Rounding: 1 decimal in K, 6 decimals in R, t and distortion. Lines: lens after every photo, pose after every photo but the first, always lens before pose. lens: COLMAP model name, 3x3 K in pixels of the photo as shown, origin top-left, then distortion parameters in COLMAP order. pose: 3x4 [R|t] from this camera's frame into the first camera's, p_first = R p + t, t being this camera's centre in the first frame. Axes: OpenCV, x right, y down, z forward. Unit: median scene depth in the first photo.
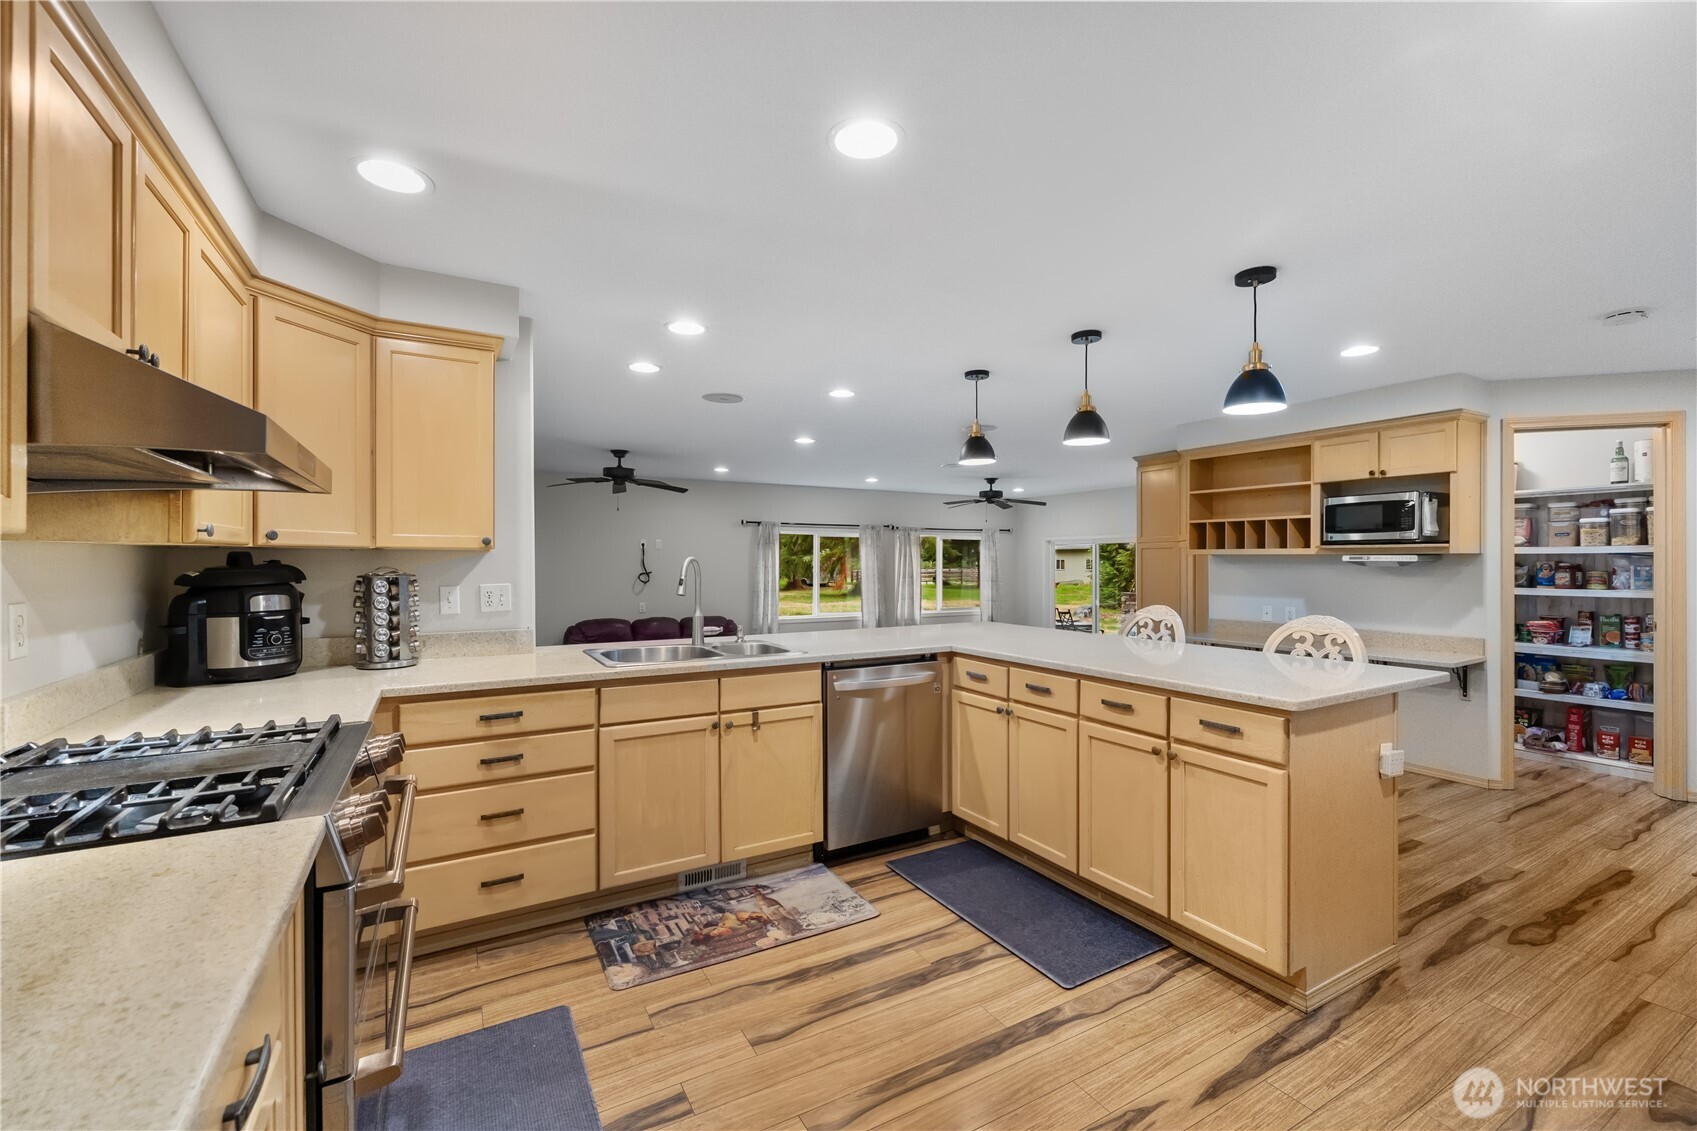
lens RADIAL K [[716.6, 0, 854.1], [0, 716.6, 565.0], [0, 0, 1]] dist [-0.001466, -0.000654]
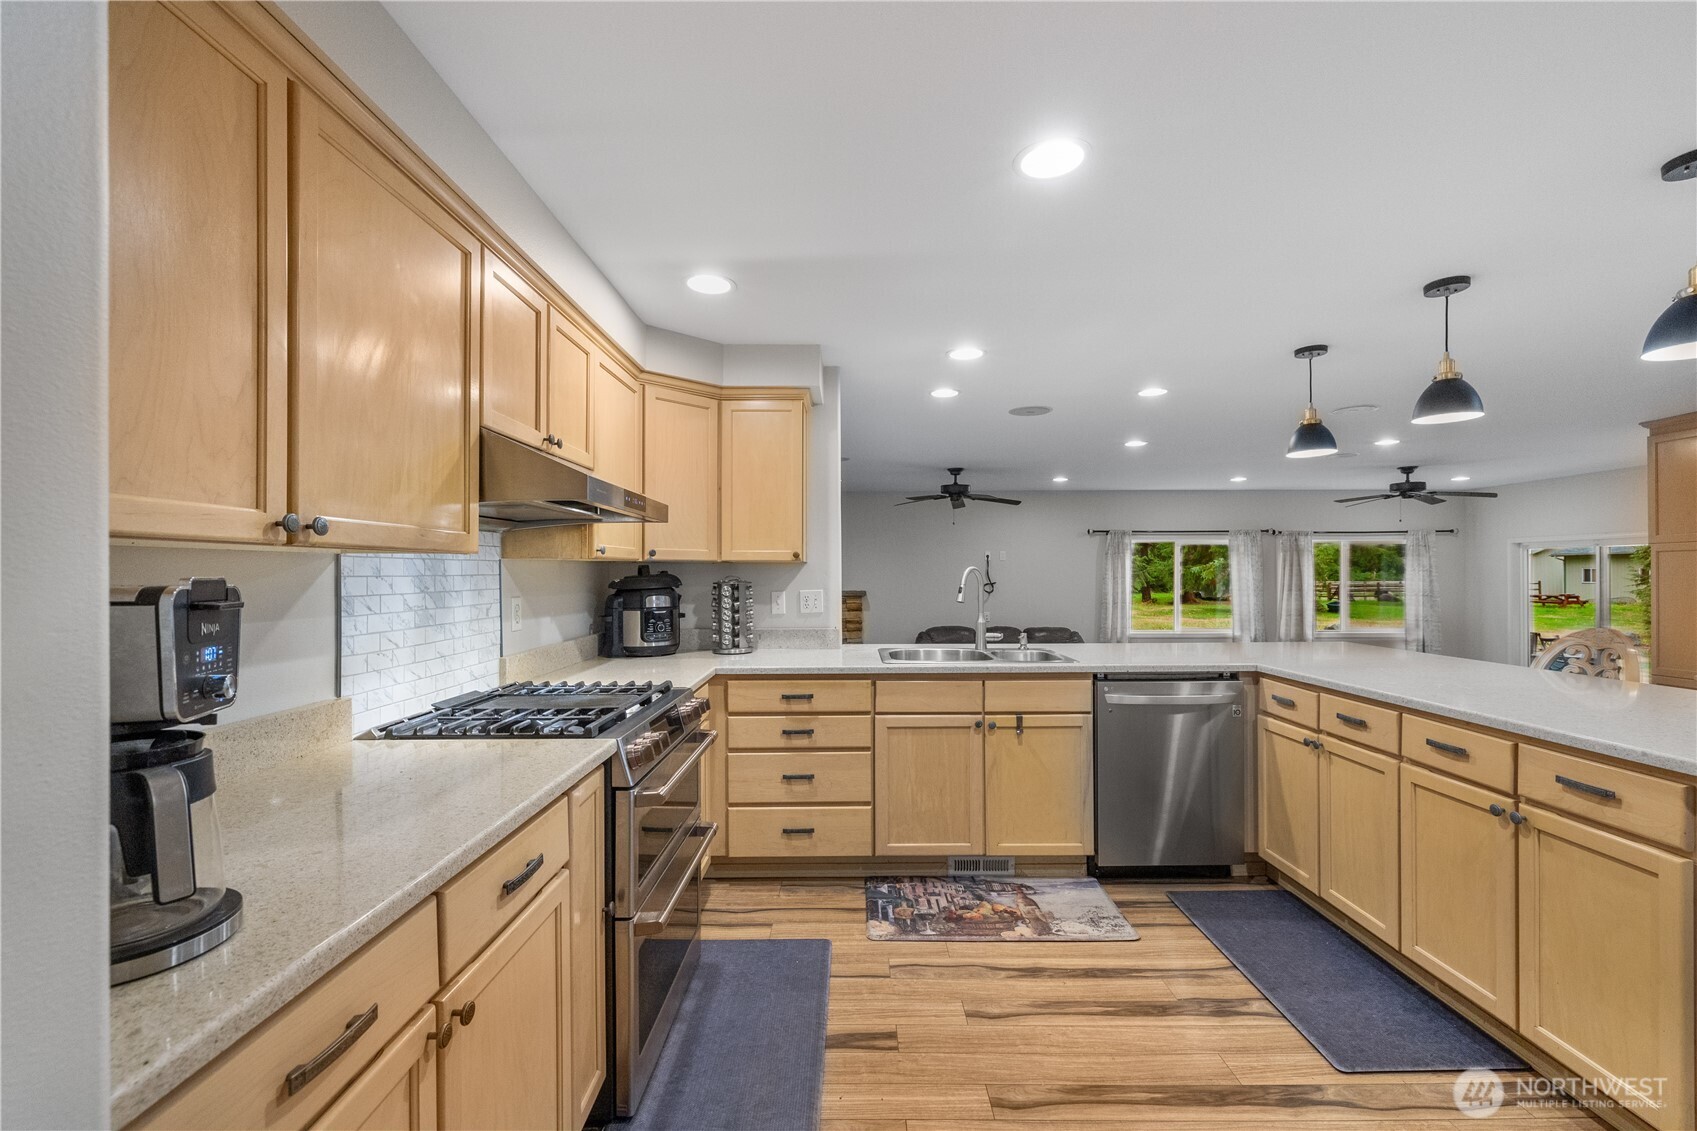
lens RADIAL K [[716.6, 0, 843.1], [0, 716.6, 571.2], [0, 0, 1]] dist [-0.001466, -0.000654]
pose [[0.866037, -0.004527, -0.499959, 0.182493], [0.000690, 0.999969, -0.007859, 0.004782], [0.499979, 0.006461, 0.866013, -0.027735]]
